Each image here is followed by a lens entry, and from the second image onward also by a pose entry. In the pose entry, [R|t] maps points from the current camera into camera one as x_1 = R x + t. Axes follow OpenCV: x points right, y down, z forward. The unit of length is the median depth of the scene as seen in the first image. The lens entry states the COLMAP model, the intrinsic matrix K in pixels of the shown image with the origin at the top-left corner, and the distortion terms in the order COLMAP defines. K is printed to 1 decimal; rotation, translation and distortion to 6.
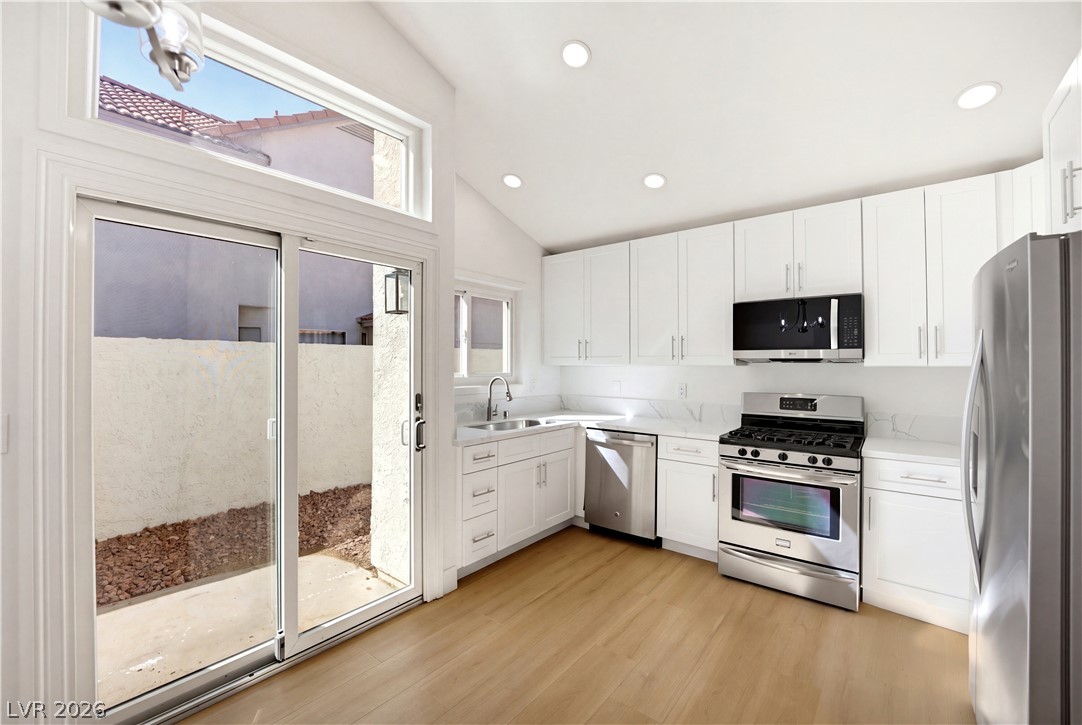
lens RADIAL K [[447.2, 0, 532.7], [0, 447.2, 363.7], [0, 0, 1]] dist [-0.020282, -0.000256]
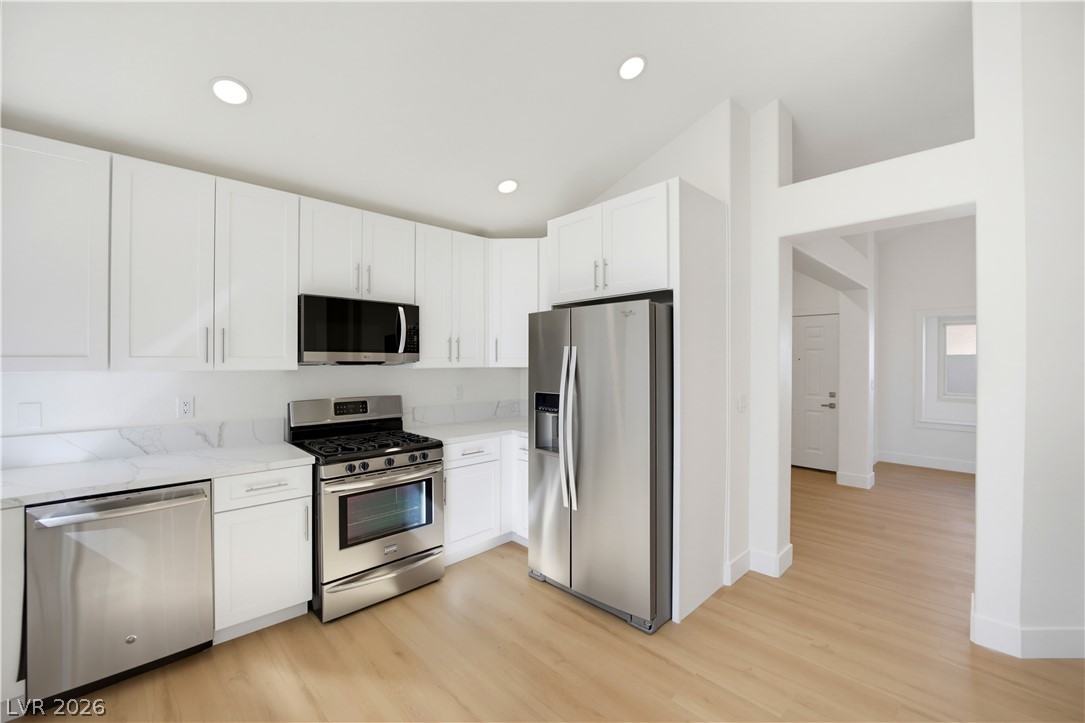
lens RADIAL K [[440.6, 0, 538.5], [0, 440.6, 360.7], [0, 0, 1]] dist [-0.023414, -0.000129]
pose [[0.126084, -0.001451, 0.992018, -0.322191], [-0.000833, 0.999998, 0.001569, -0.015328], [-0.992019, -0.001025, 0.126083, 0.493146]]
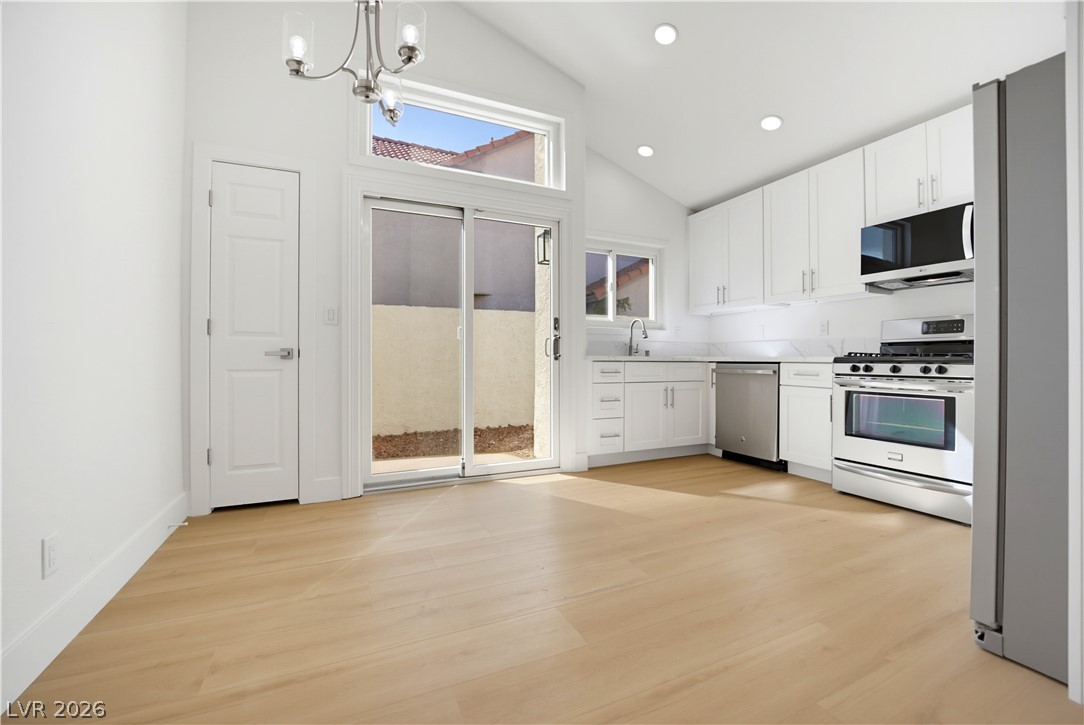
lens RADIAL K [[443.0, 0, 542.0], [0, 443.0, 362.5], [0, 0, 1]] dist [-0.019038, -0.000010]
pose [[0.901845, -0.000659, -0.432059, 0.245454], [0.003451, 0.999978, 0.005677, 0.166077], [0.432046, -0.006611, 0.901827, -0.203766]]
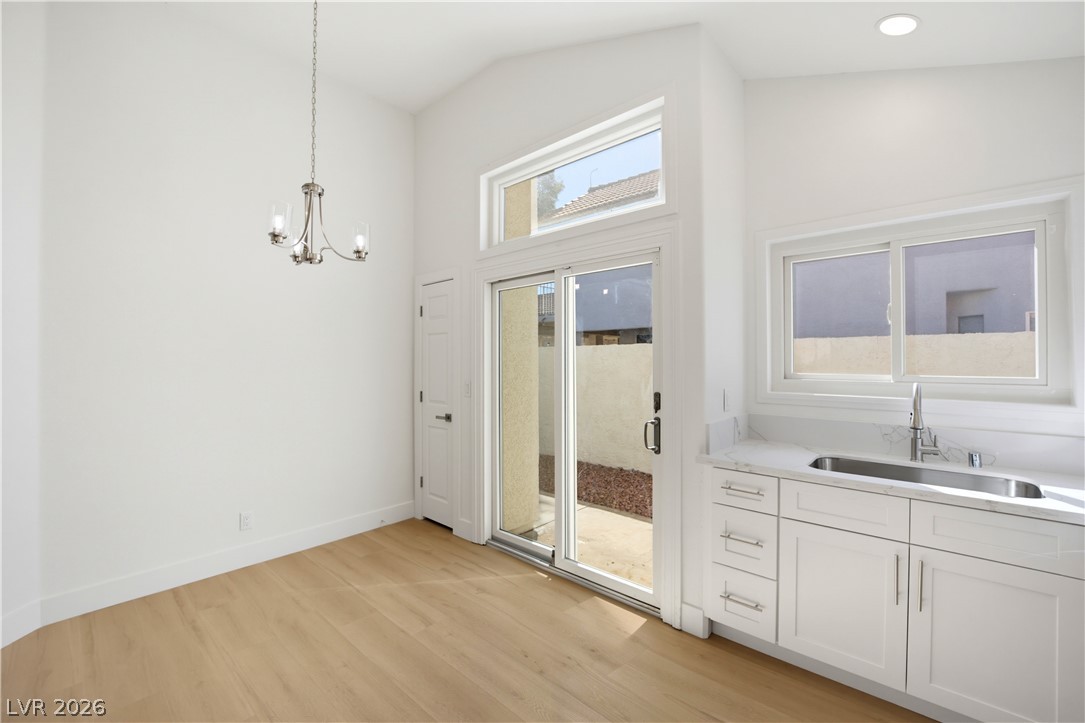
lens RADIAL K [[445.6, 0, 556.2], [0, 445.6, 361.1], [0, 0, 1]] dist [-0.020372, -0.000024]
pose [[-0.030749, 0.002047, -0.999525, 0.580807], [0.001817, 0.999996, 0.001992, -0.000486], [0.999525, -0.001755, -0.030752, 0.691332]]
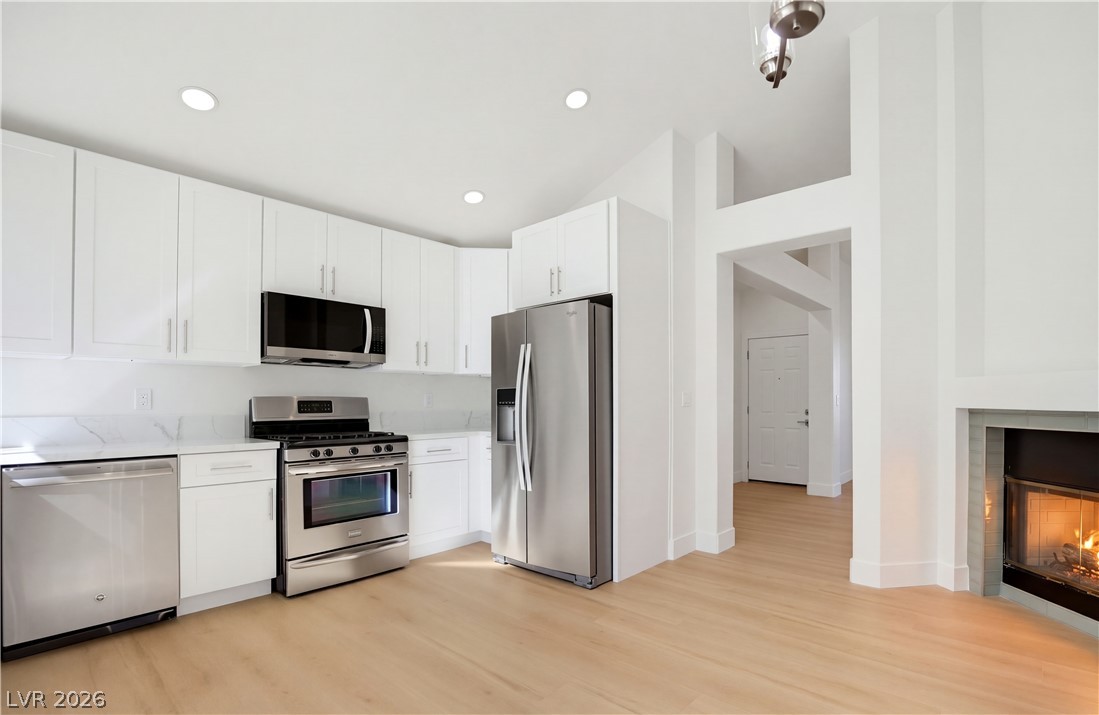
lens RADIAL K [[509.6, 0, 616.2], [0, 509.6, 400.2], [0, 0, 1]] dist [-0.020475, -0.000760]
pose [[-0.008268, 0.001619, 0.999965, -0.570332], [0.001588, 0.999997, -0.001606, 0.083246], [-0.999965, 0.001574, -0.008271, 0.350748]]
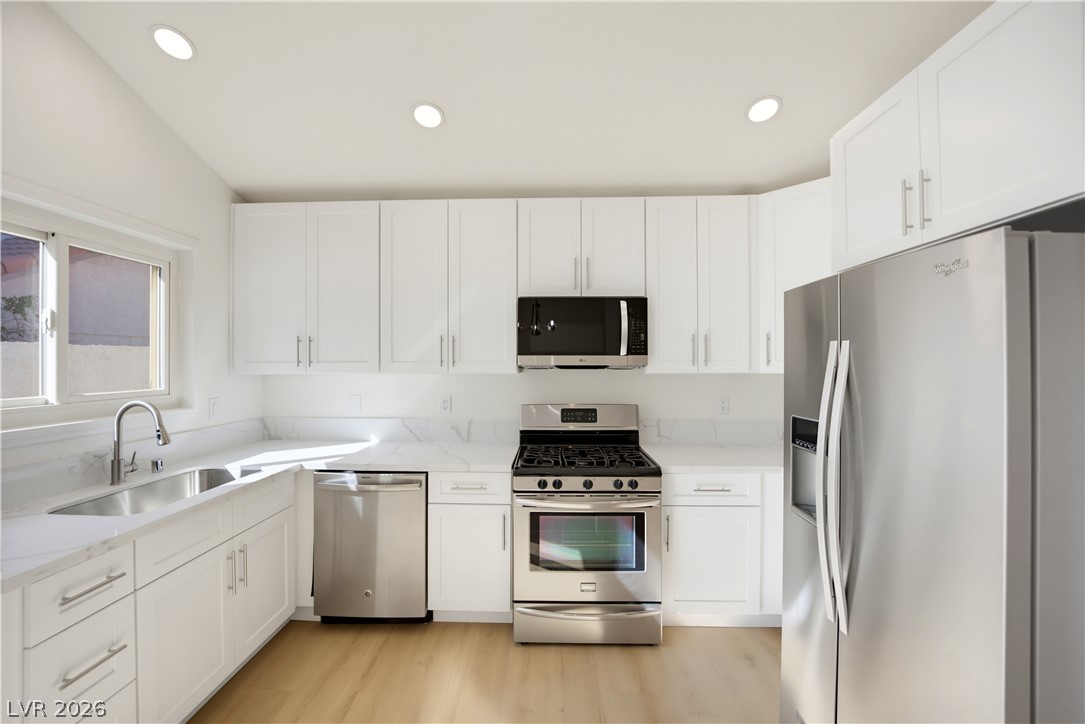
lens RADIAL K [[440.6, 0, 538.5], [0, 440.6, 361.2], [0, 0, 1]] dist [-0.023414, -0.000129]
pose [[0.793273, -0.003105, 0.608858, -0.011894], [0.003459, 0.999994, 0.000594, -0.020937], [-0.608856, 0.001635, 0.793279, 0.357679]]
